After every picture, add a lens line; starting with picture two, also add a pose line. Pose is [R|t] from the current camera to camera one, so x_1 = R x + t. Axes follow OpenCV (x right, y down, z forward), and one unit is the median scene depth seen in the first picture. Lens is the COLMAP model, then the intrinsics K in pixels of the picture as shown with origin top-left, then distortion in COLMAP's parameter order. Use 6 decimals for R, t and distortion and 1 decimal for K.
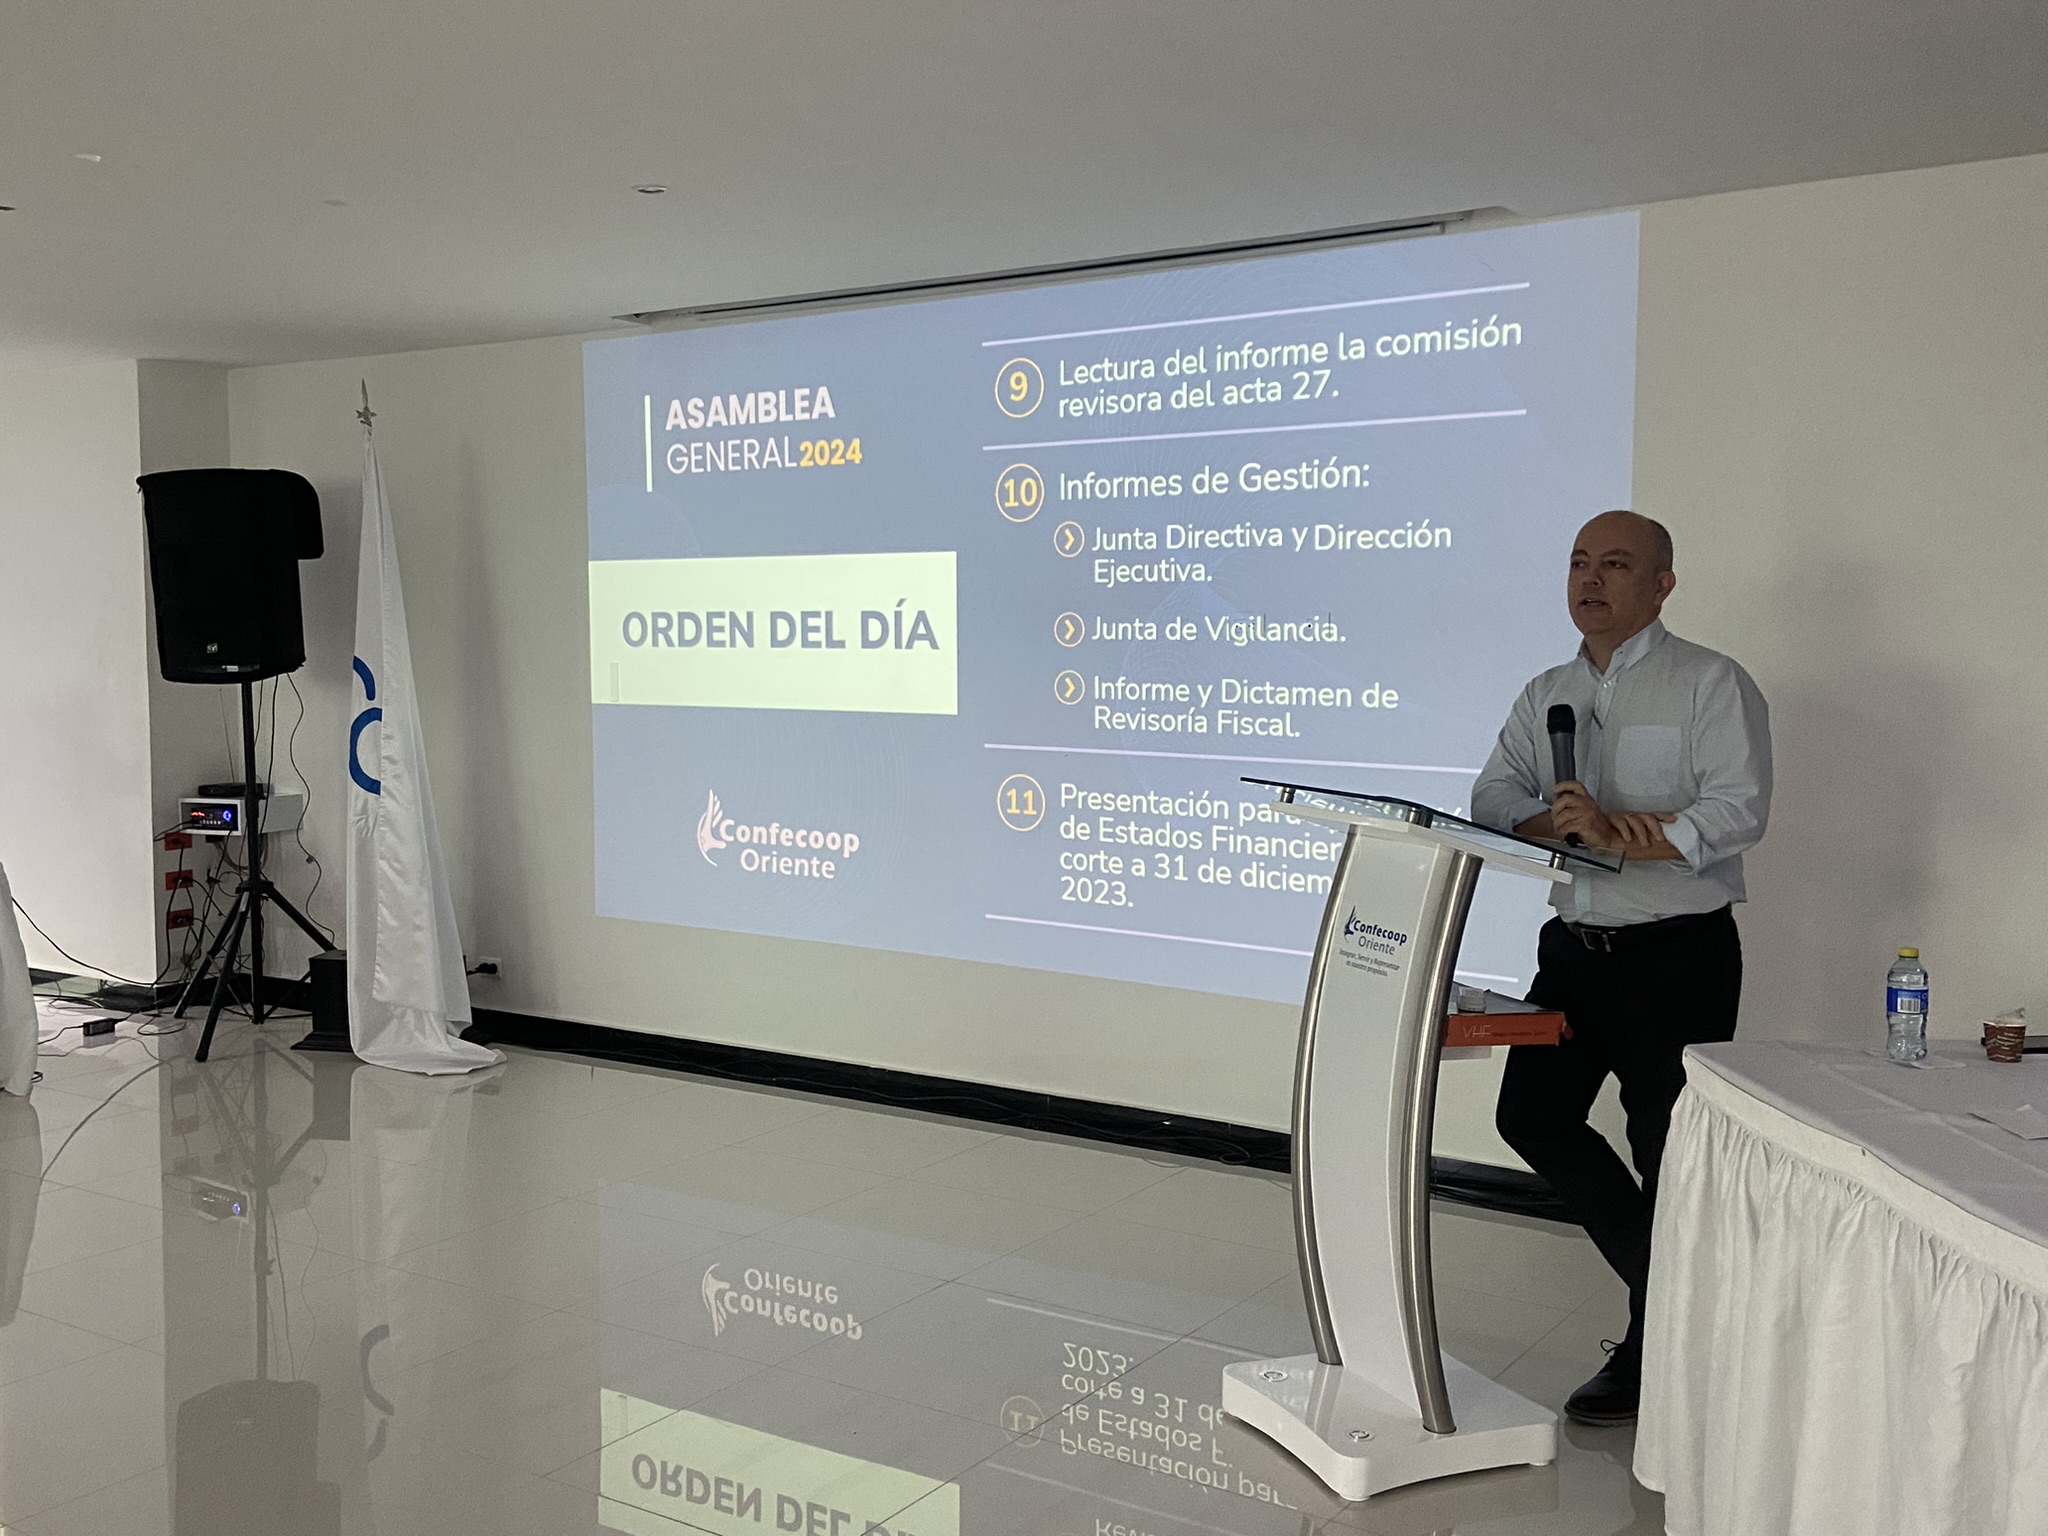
lens RADIAL K [[2027.7, 0, 1017.4], [0, 2027.7, 745.8], [0, 0, 1]] dist [0.087686, -0.033838]
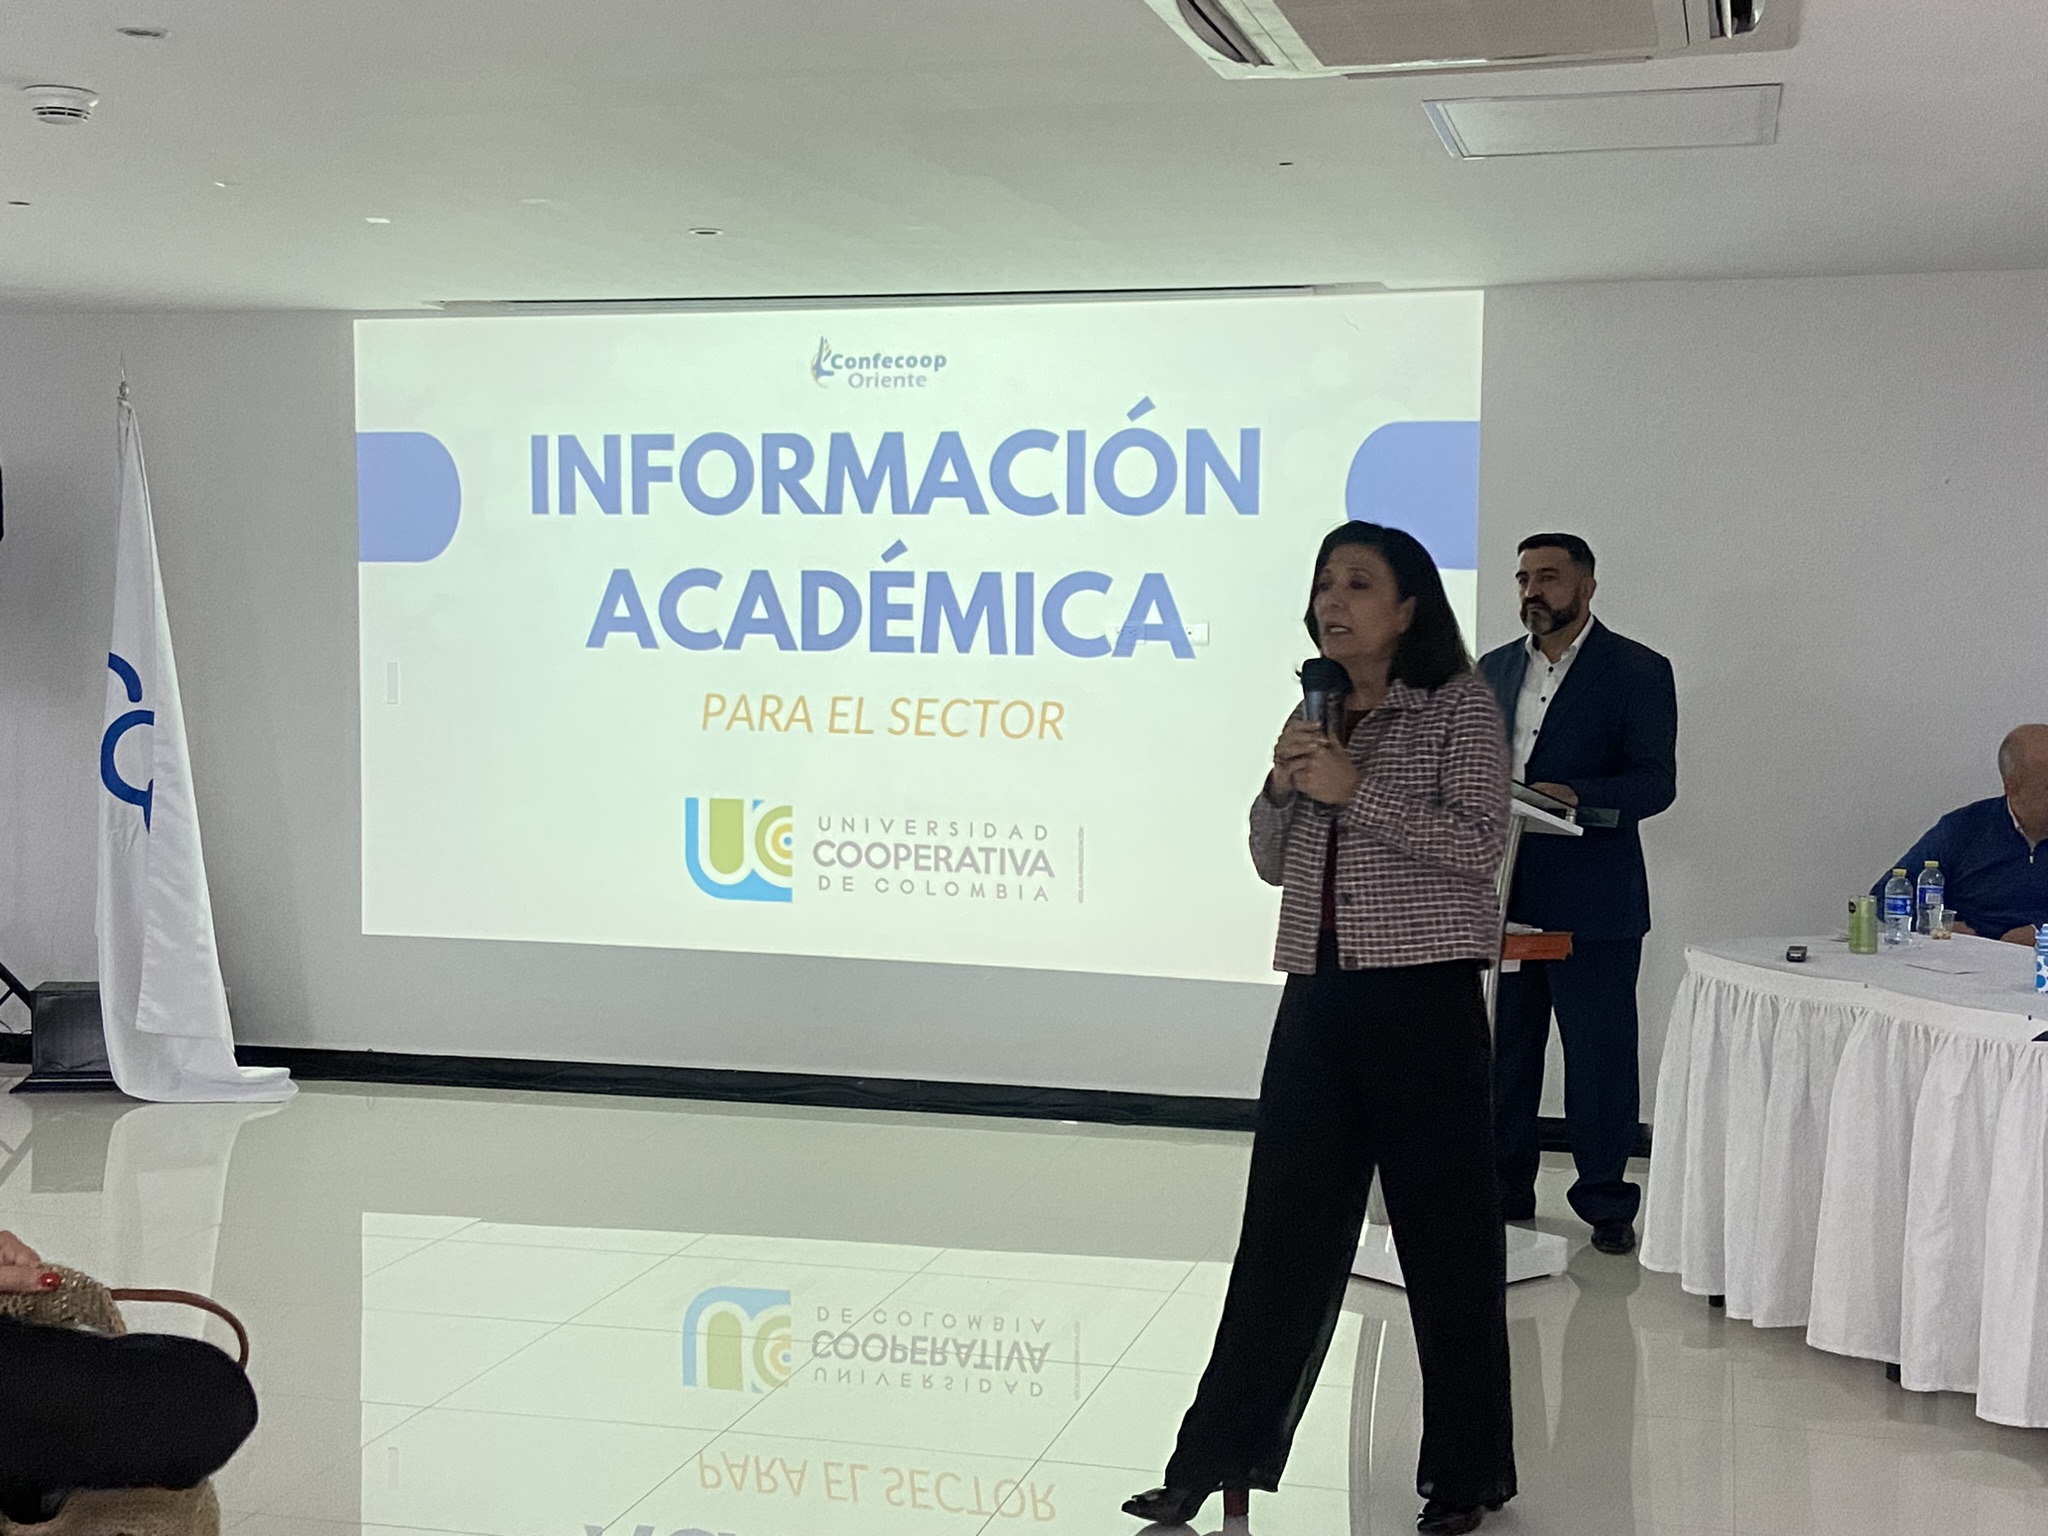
lens RADIAL K [[2676.4, 0, 1024.0], [0, 2676.4, 768.0], [0, 0, 1]] dist [0.286825, 0.025390]
pose [[0.942964, -0.008980, 0.332773, -0.348198], [0.008763, 0.999959, 0.002151, 0.007982], [-0.332778, 0.000888, 0.943005, -0.291283]]
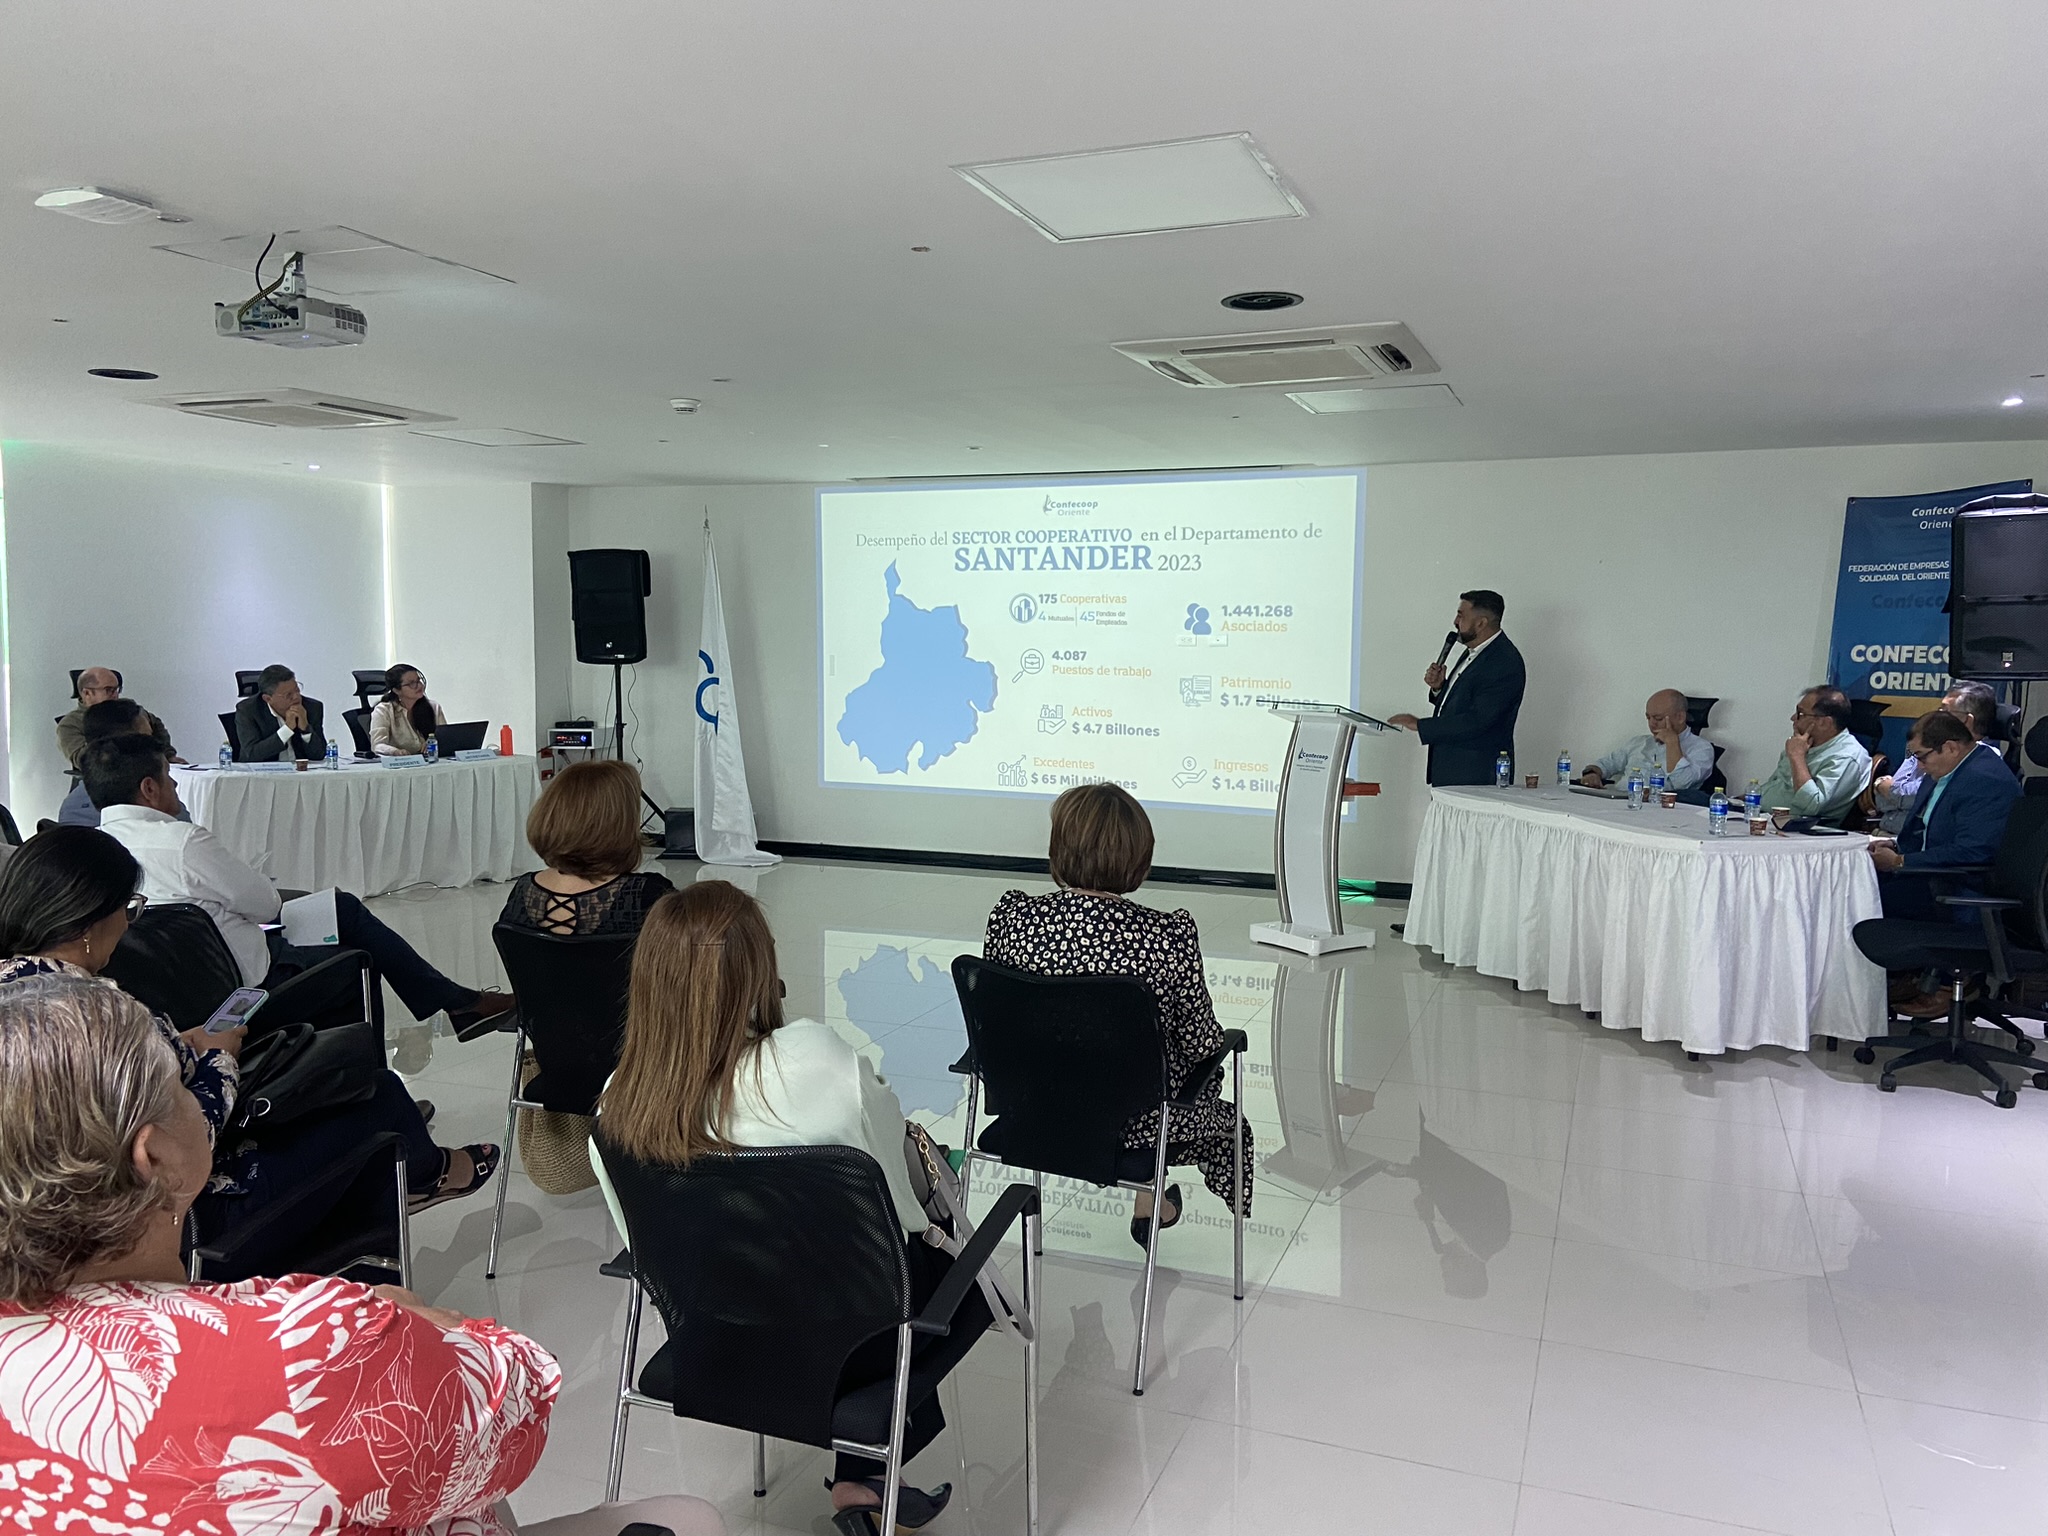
lens RADIAL K [[1603.0, 0, 1054.3], [0, 1603.0, 760.4], [0, 0, 1]] dist [0.089063, -0.000550]
pose [[0.971013, -0.009183, 0.238851, -0.360700], [0.003804, 0.999729, 0.022969, 0.025240], [-0.238998, -0.021395, 0.970784, -0.532558]]
